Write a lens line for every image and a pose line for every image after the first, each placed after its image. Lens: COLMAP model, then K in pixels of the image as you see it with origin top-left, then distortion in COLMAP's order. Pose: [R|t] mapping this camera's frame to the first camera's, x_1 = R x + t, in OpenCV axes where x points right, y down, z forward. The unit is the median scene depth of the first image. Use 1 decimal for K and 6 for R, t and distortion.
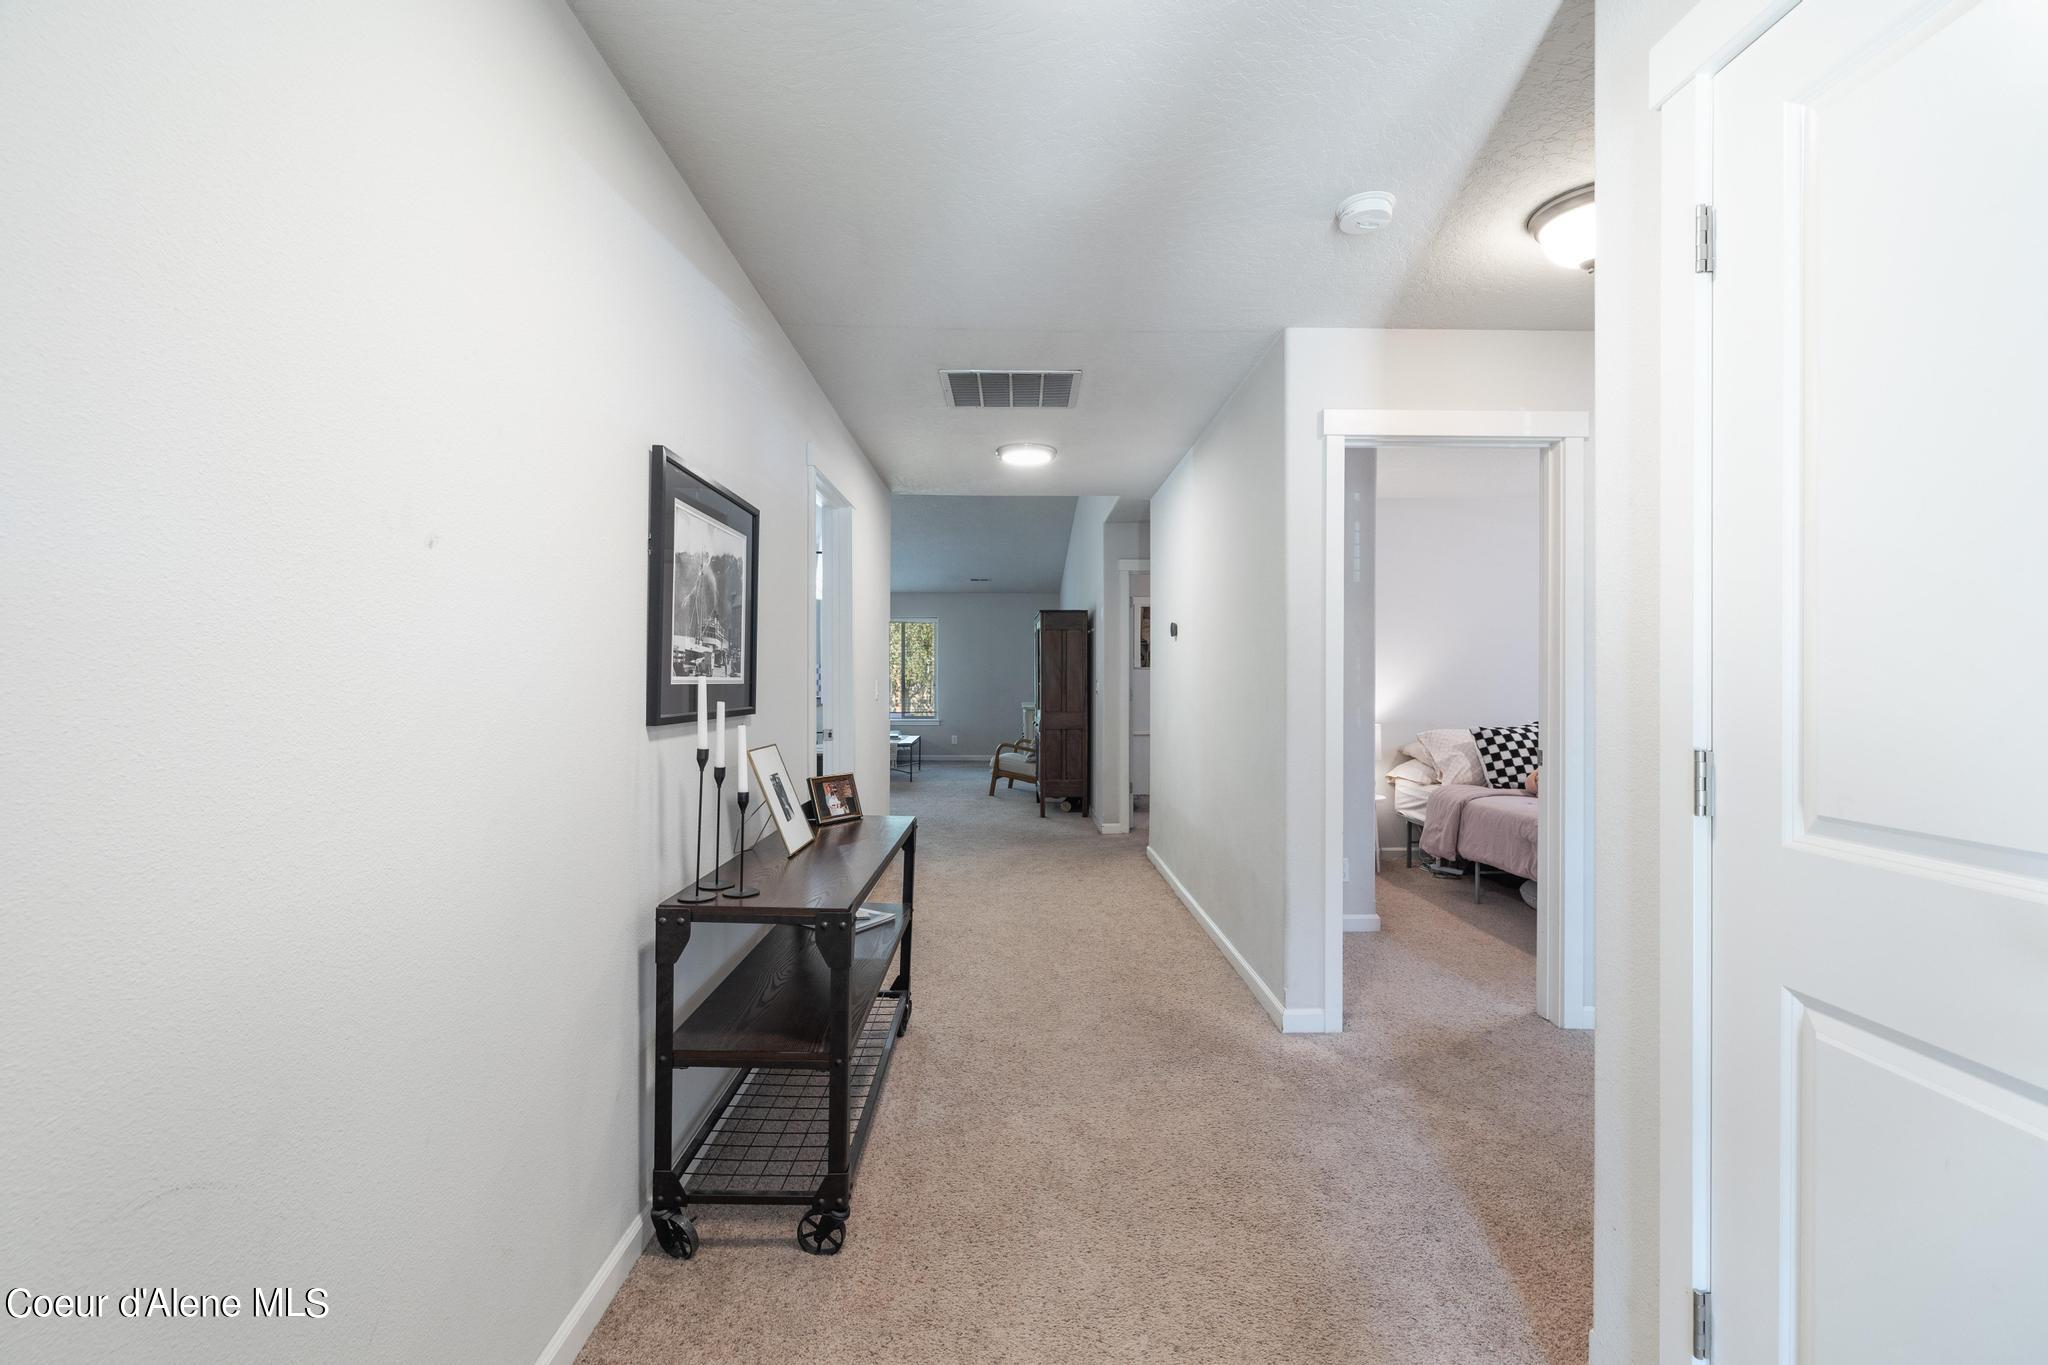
lens RADIAL K [[843.4, 0, 1026.4], [0, 843.4, 674.0], [0, 0, 1]] dist [-0.002242, -0.000045]
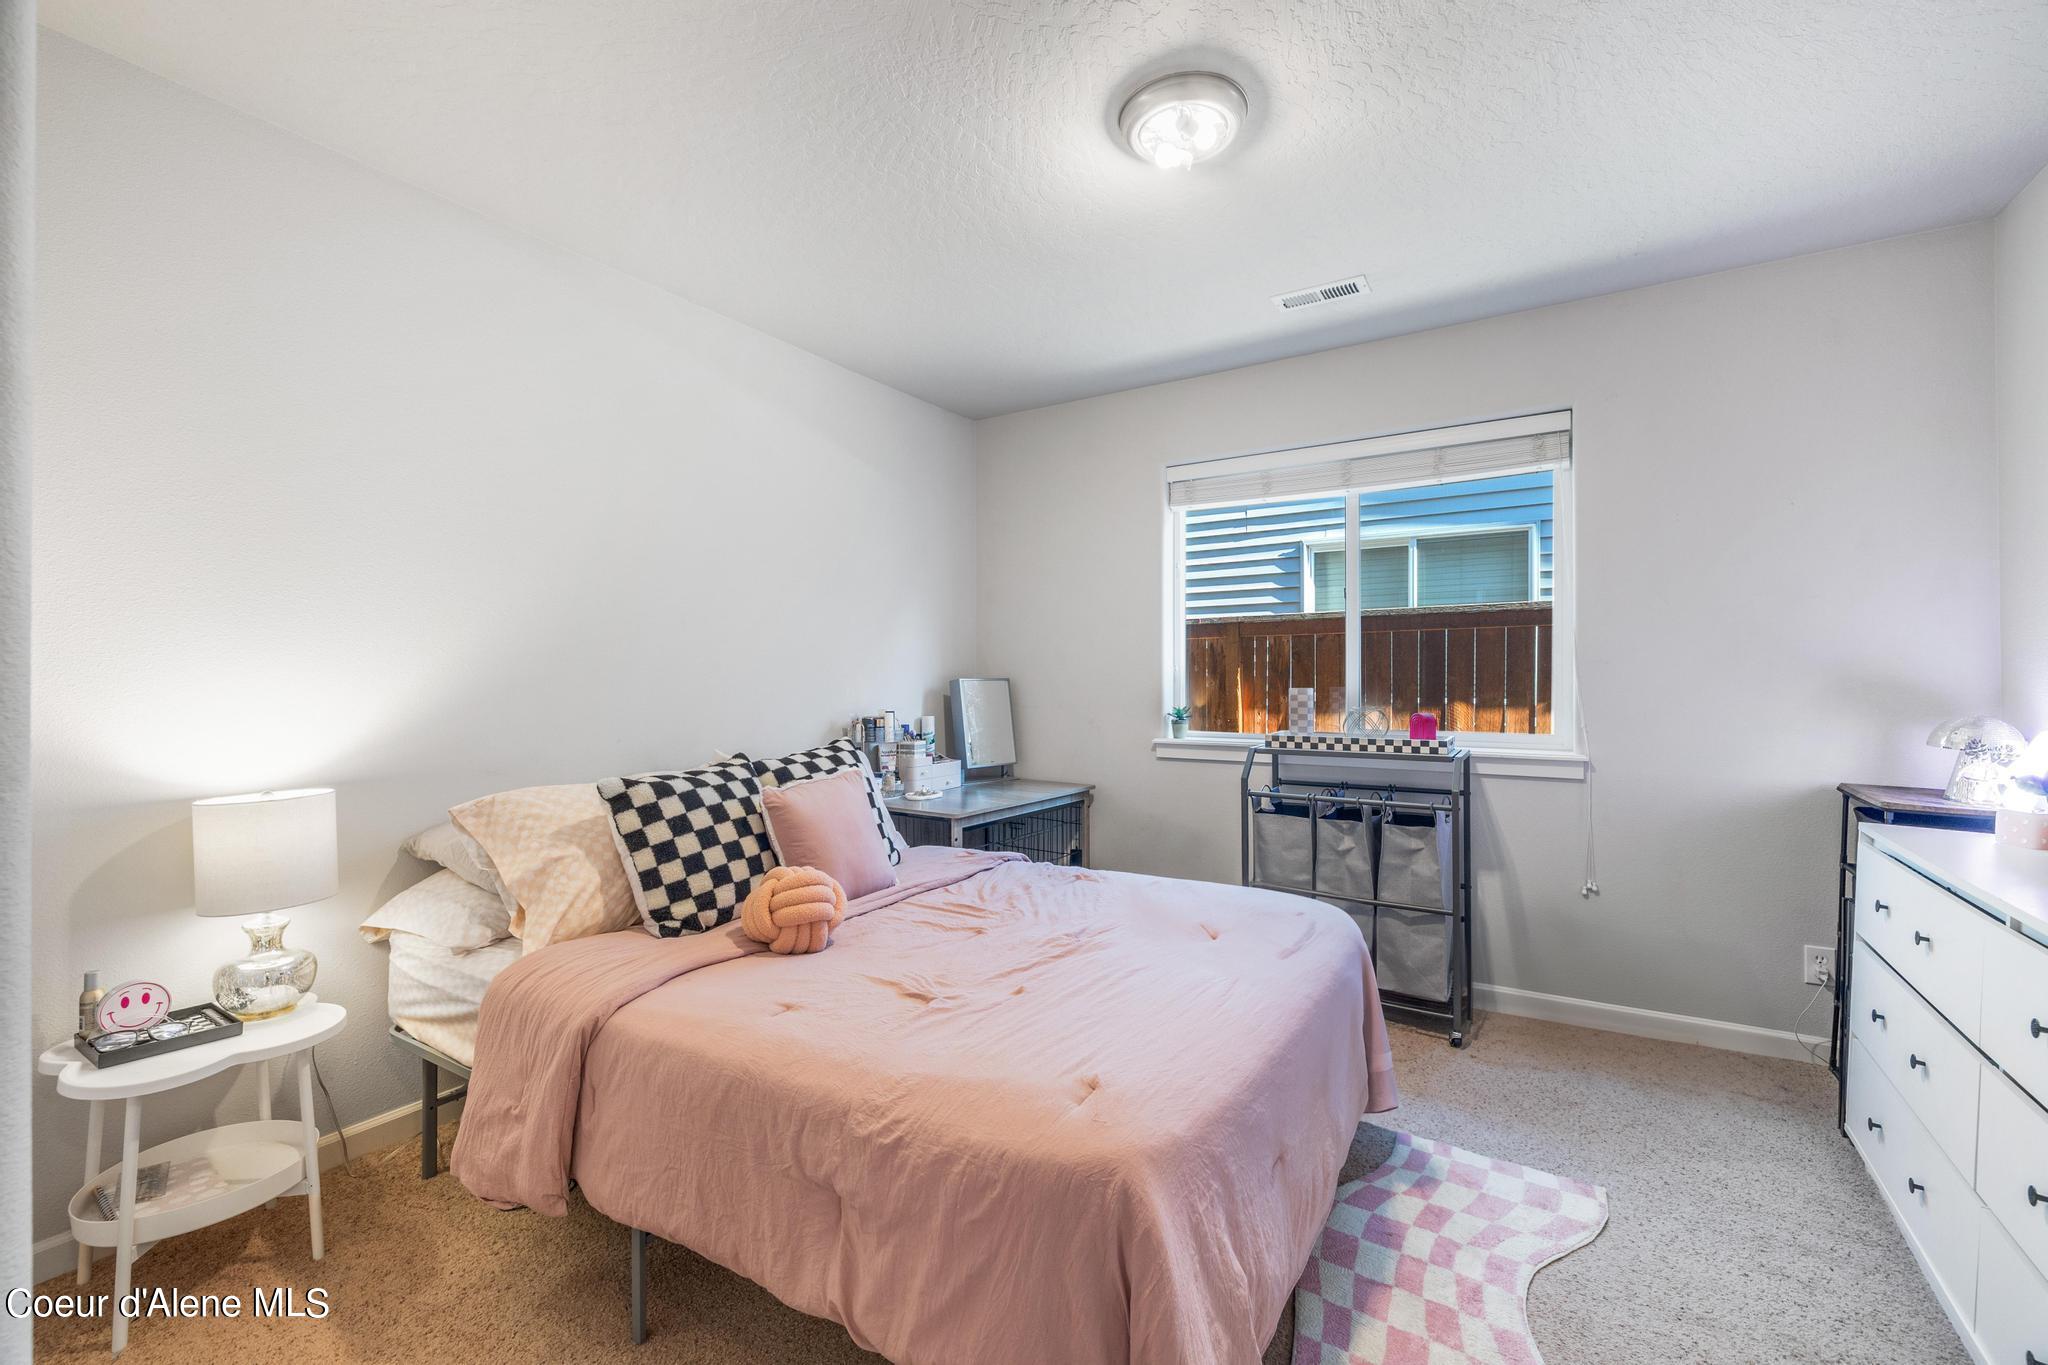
lens RADIAL K [[843.4, 0, 1026.4], [0, 843.4, 674.0], [0, 0, 1]] dist [-0.002242, -0.000045]
pose [[0.539906, -0.001068, 0.841725, 0.312817], [-0.000631, 0.999998, 0.001674, 0.013218], [-0.841725, -0.001435, 0.539904, 0.638314]]
